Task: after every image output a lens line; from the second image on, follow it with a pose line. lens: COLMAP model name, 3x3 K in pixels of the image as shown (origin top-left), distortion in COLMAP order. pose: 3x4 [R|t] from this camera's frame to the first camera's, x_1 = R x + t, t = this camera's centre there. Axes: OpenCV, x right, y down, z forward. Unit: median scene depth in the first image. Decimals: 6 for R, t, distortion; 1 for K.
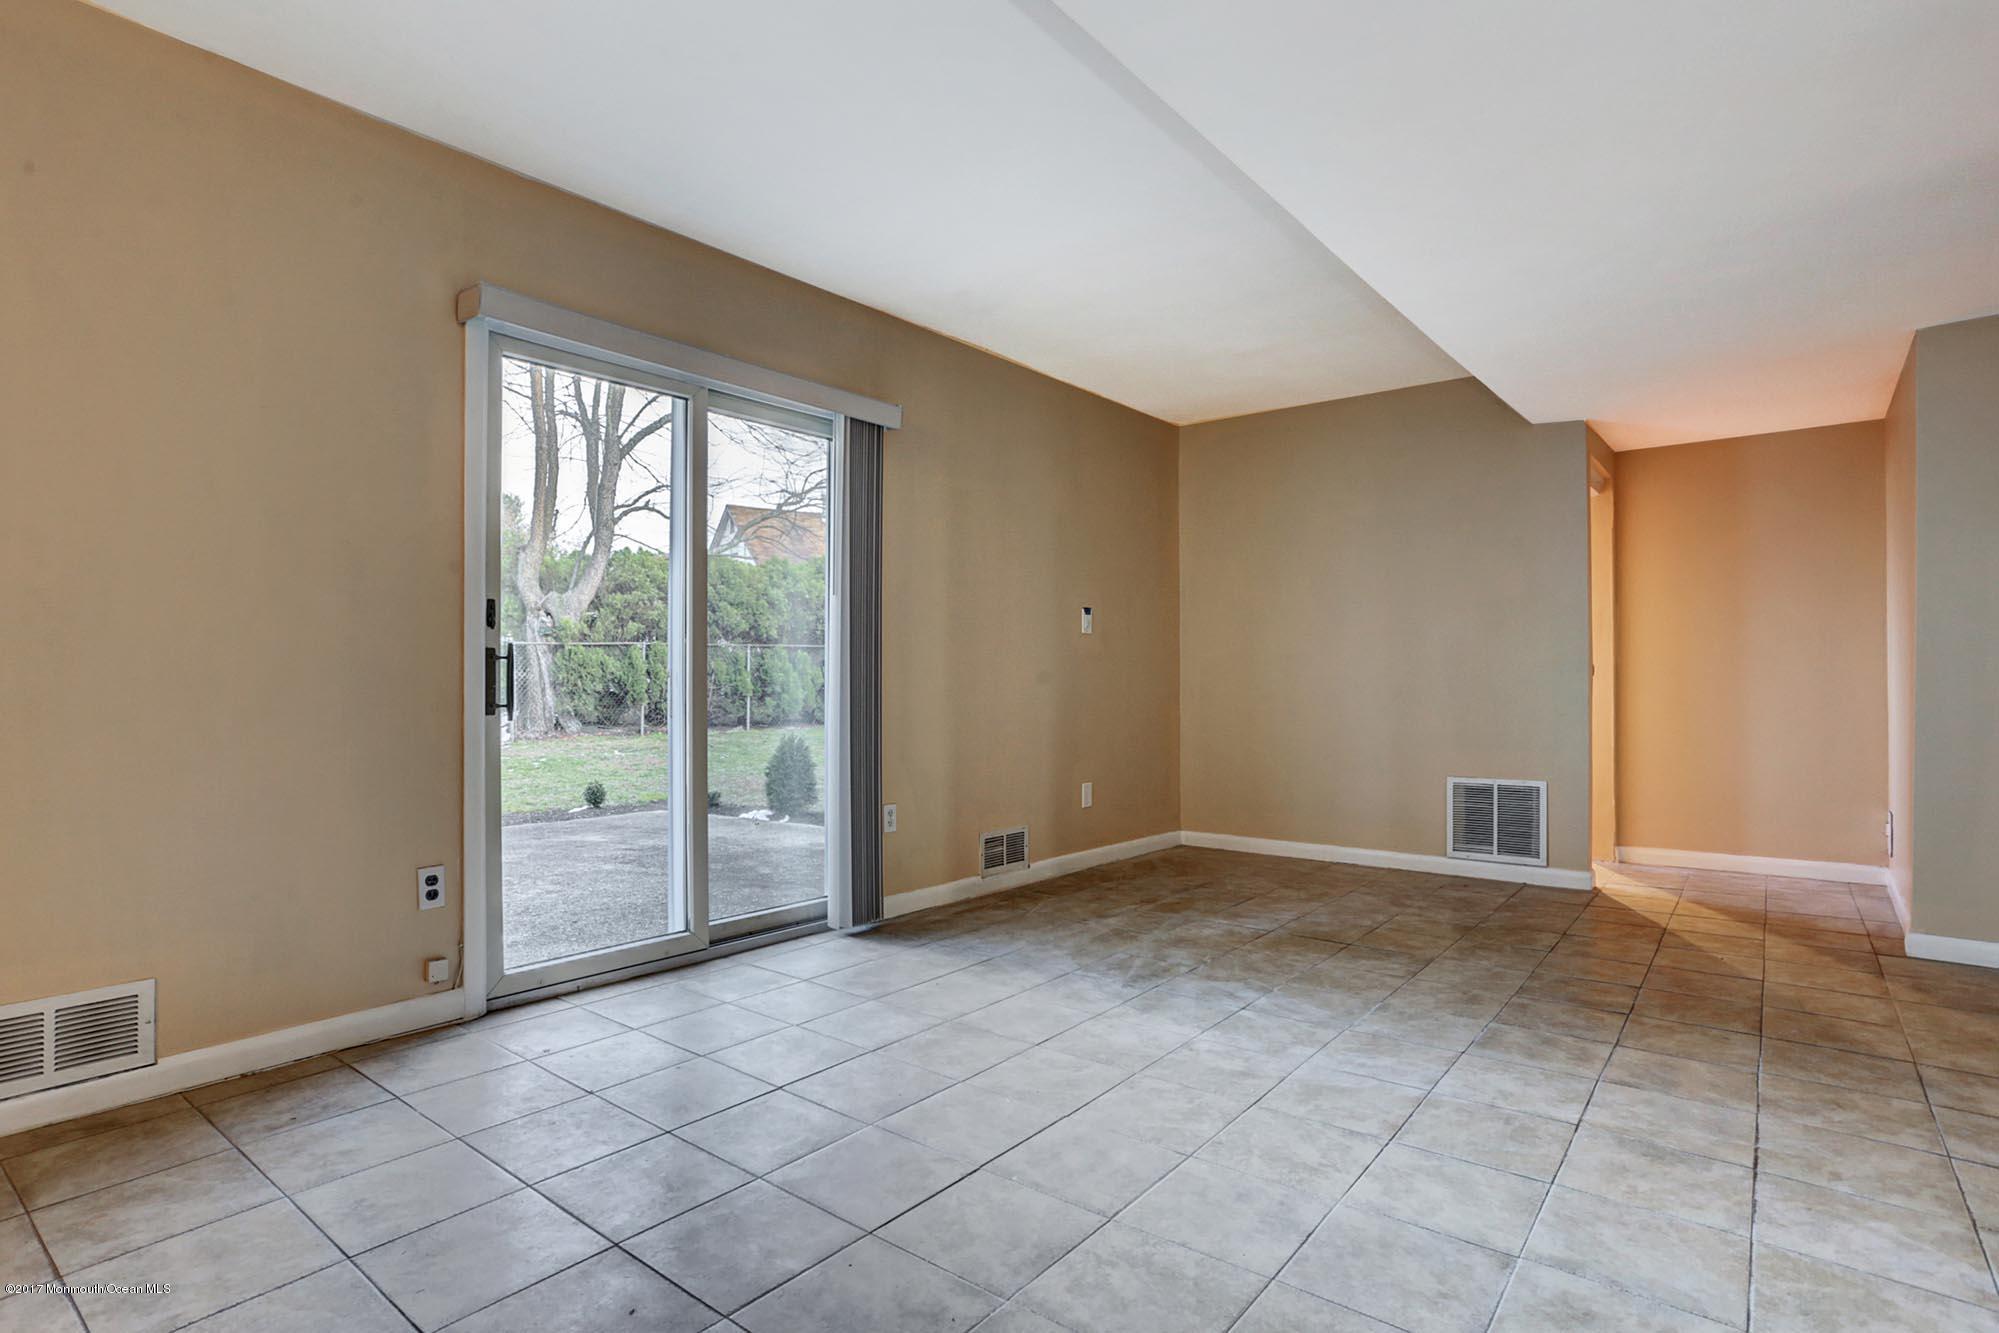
lens RADIAL K [[997.5, 0, 999.5], [0, 997.5, 666.5], [0, 0, 1]] dist [-0.053815, 0.027304]
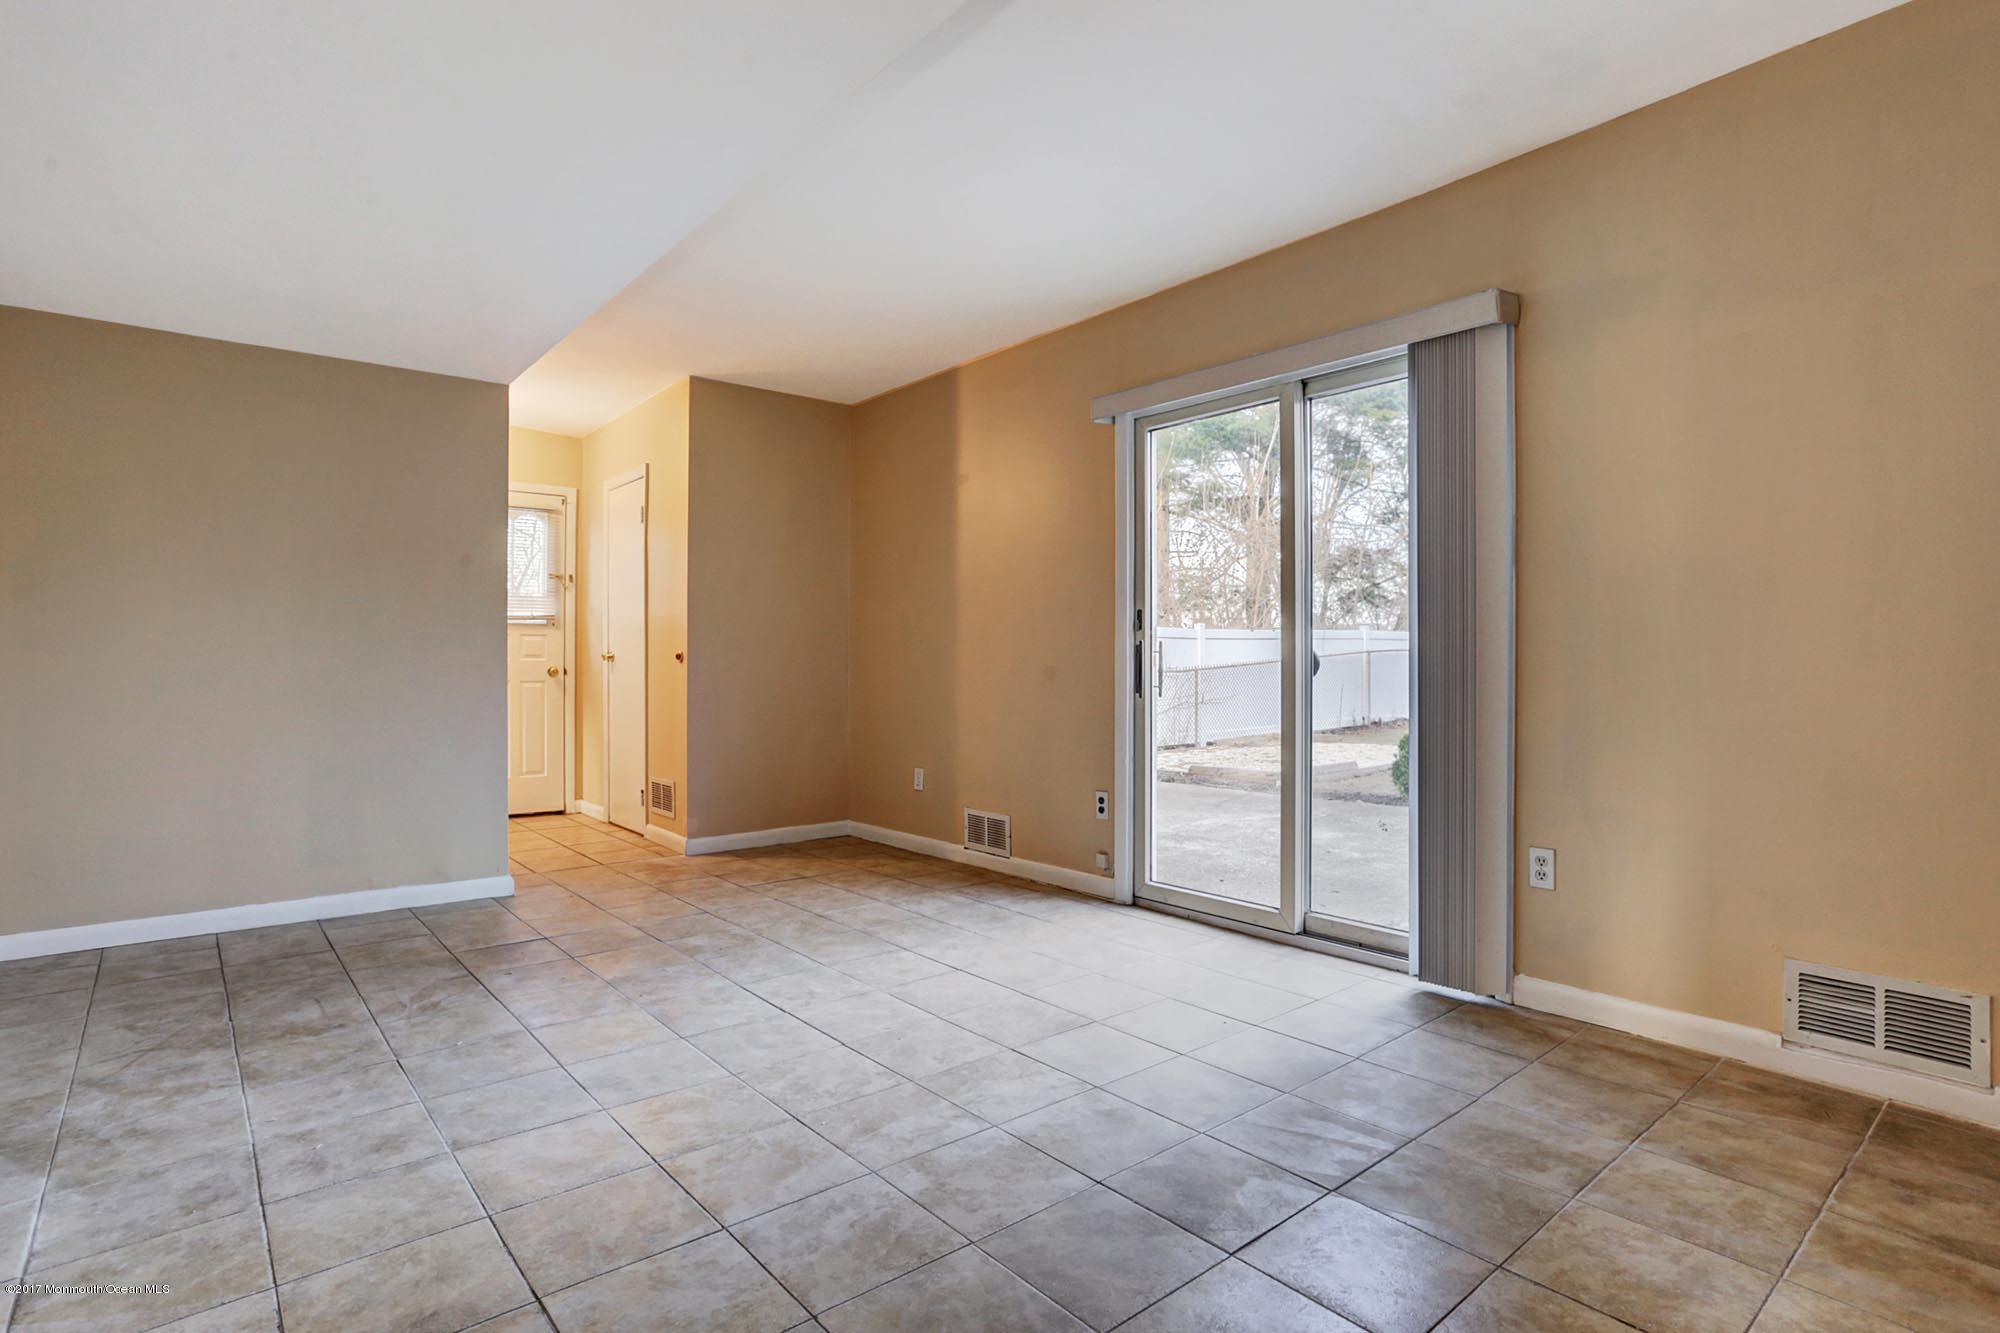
lens RADIAL K [[998.0, 0, 1000.0], [0, 998.0, 666.5], [0, 0, 1]] dist [-0.053815, 0.027304]
pose [[-0.196597, 0.000596, -0.980484, 0.982814], [0.012034, 0.999926, -0.001805, 0.013876], [0.980411, -0.012155, -0.196590, 1.187015]]
